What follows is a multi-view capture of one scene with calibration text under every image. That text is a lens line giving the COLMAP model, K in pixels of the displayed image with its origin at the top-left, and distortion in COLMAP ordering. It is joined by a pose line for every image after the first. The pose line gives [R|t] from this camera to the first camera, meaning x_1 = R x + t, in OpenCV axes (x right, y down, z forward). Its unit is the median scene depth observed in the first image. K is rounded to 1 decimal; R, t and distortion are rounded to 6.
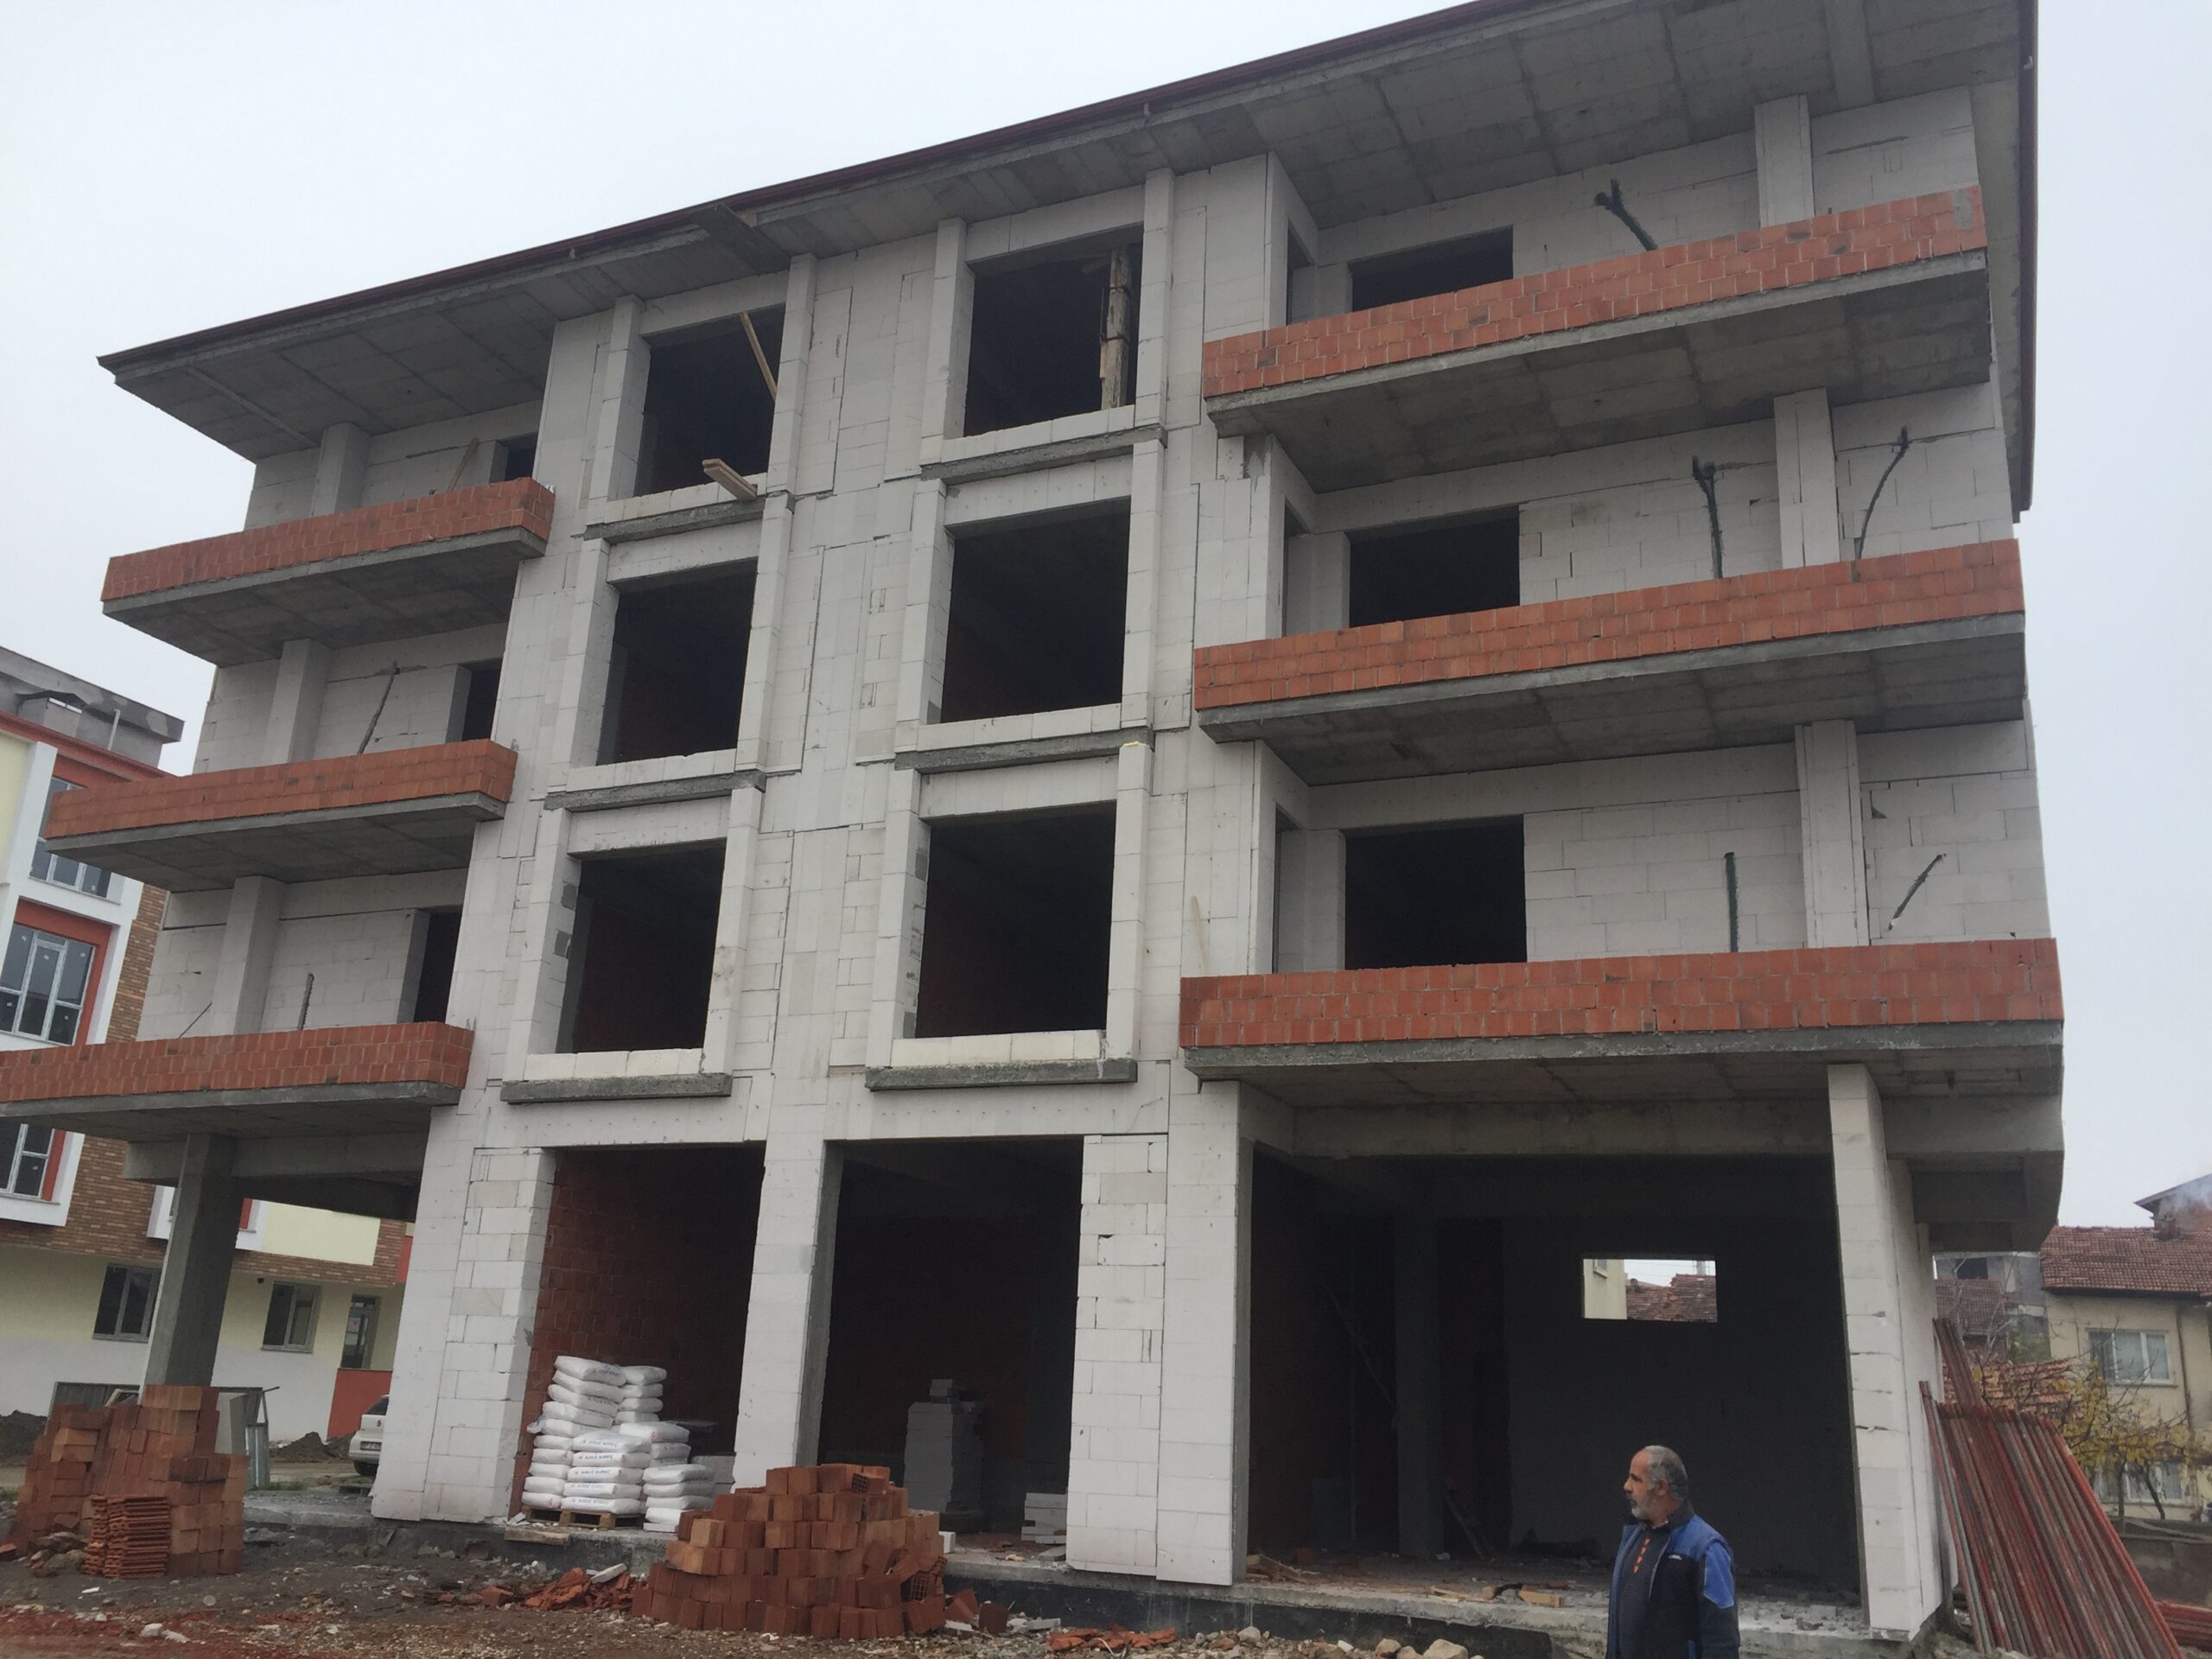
lens RADIAL K [[1893.1, 0, 1112.4], [0, 1893.1, 829.6], [0, 0, 1]] dist [0.115282, -0.174350]
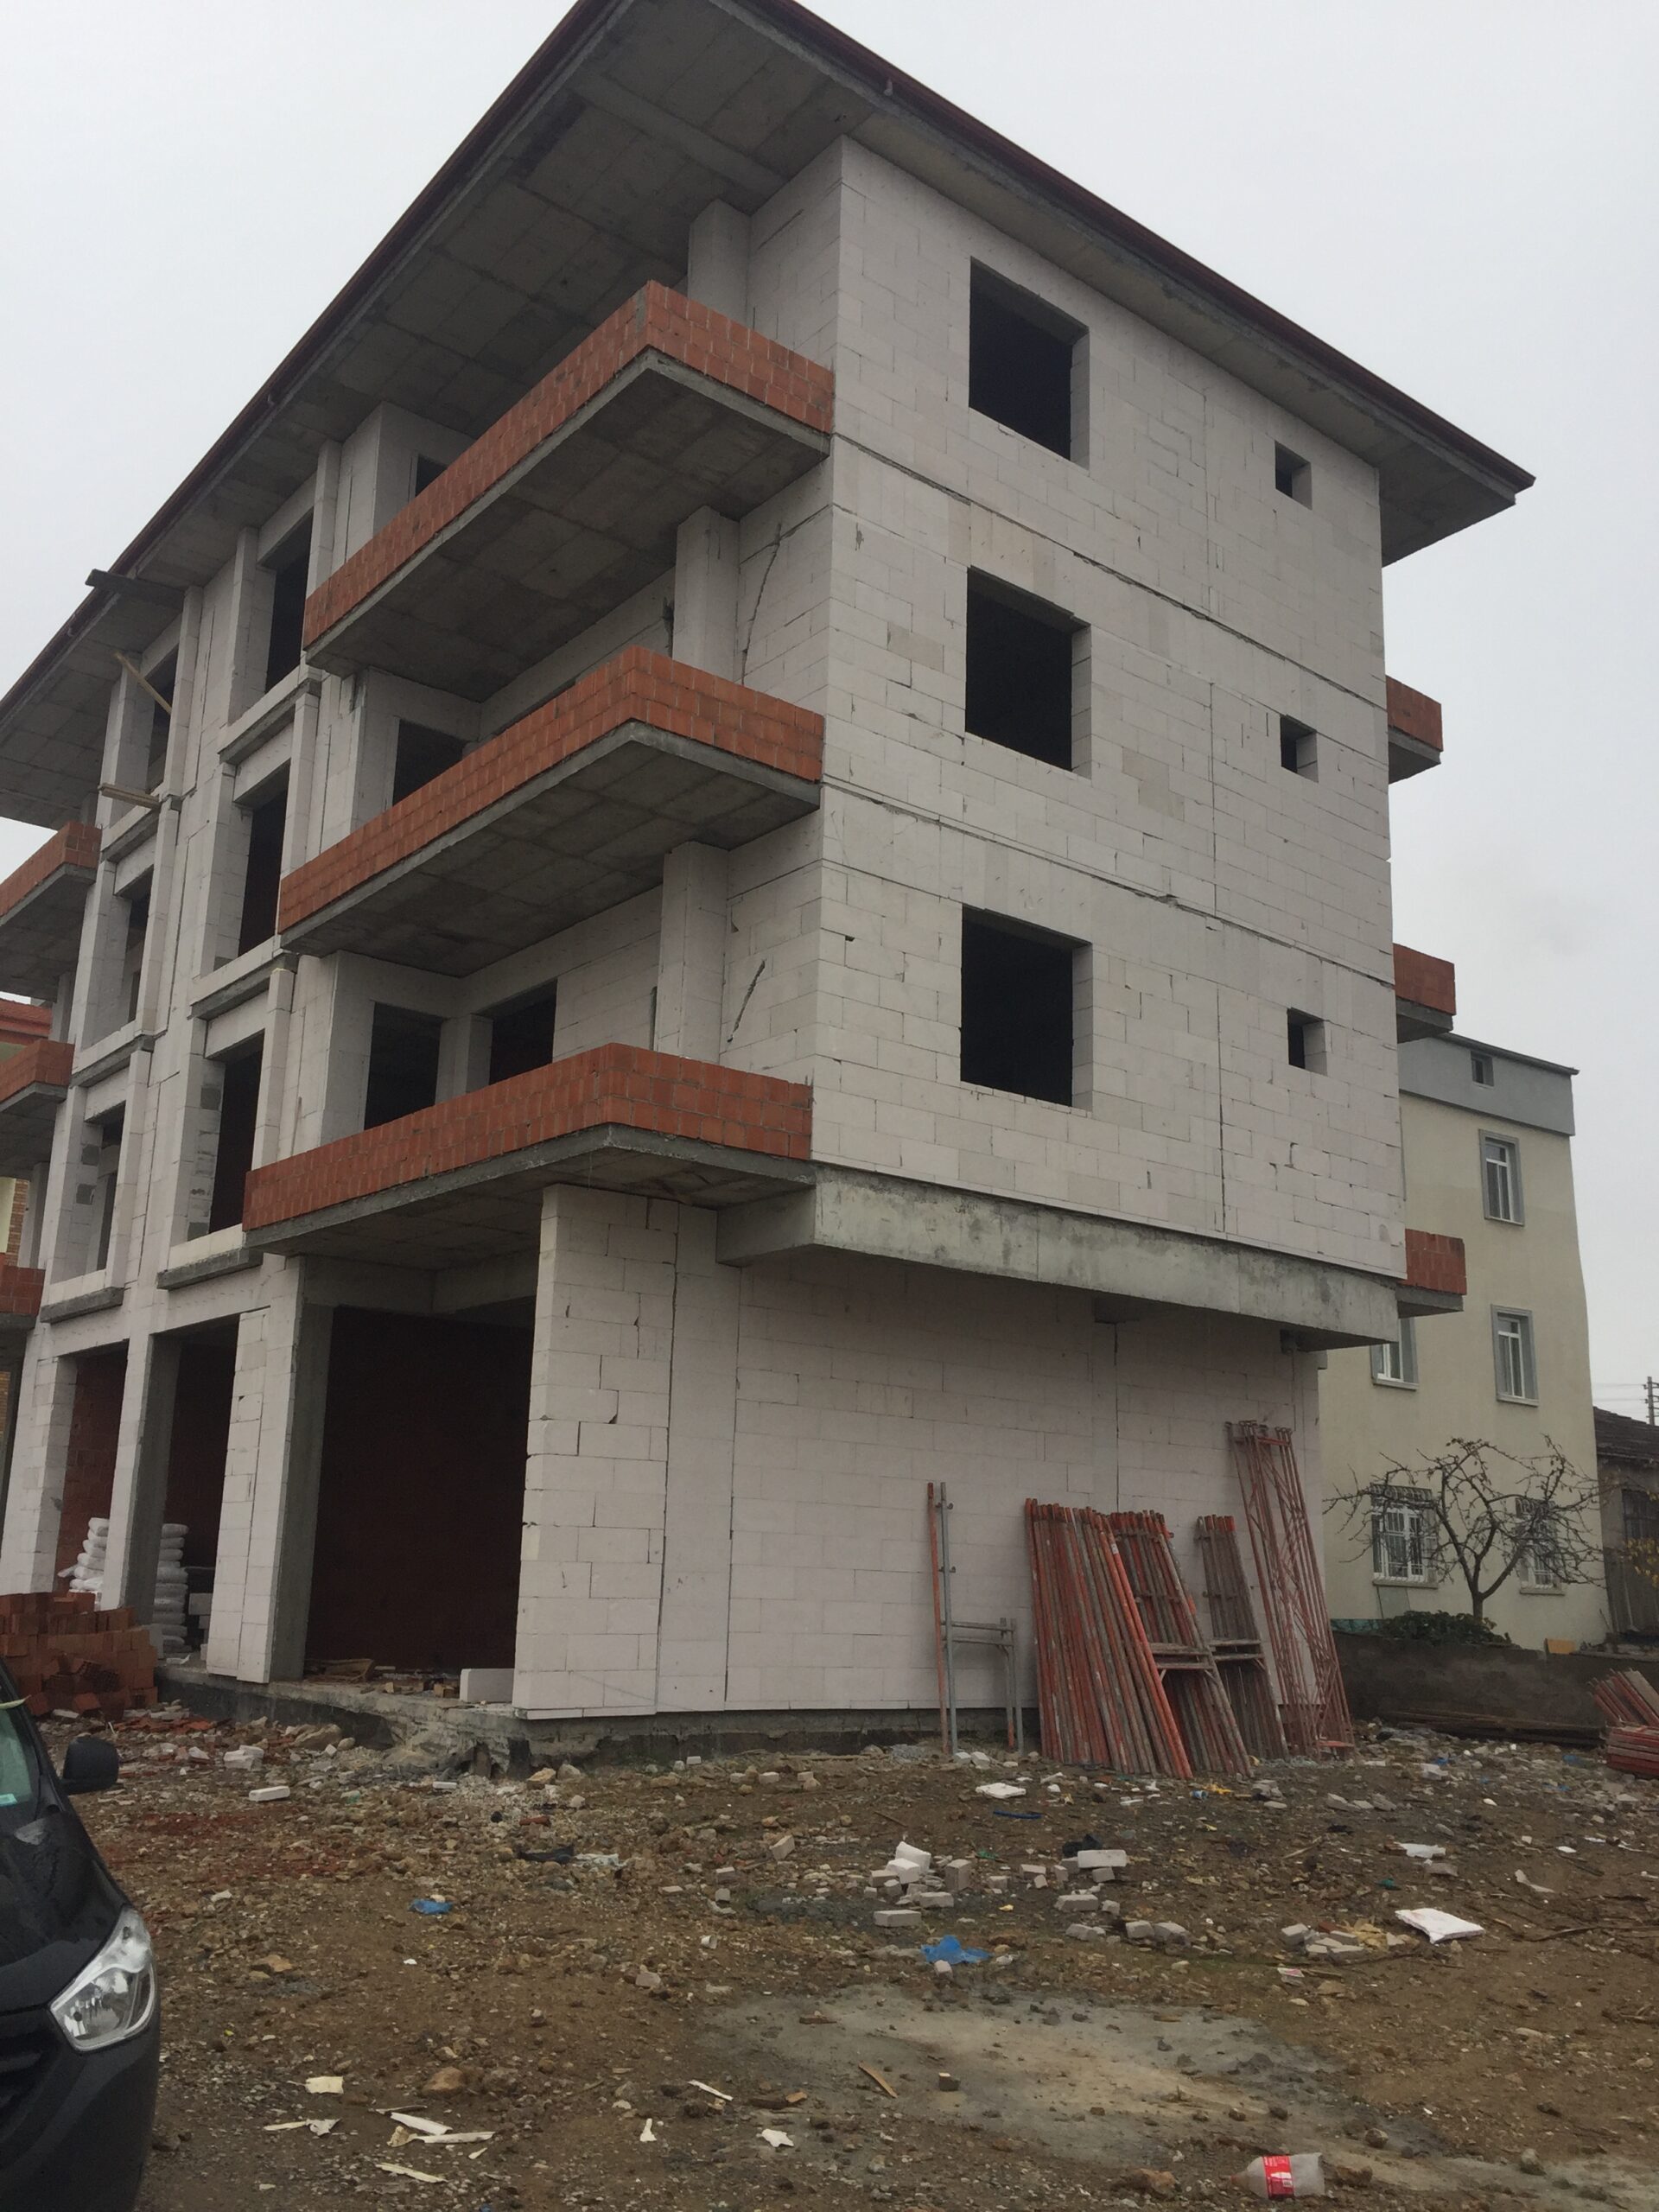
lens RADIAL K [[1893.1, 0, 790.7], [0, 1893.1, 1113.6], [0, 0, 1]] dist [0.115282, -0.174350]
pose [[0.880264, -0.132143, -0.455711, 0.808170], [0.153289, 0.988135, 0.009566, 0.077770], [0.449040, -0.078276, 0.890076, 0.113479]]
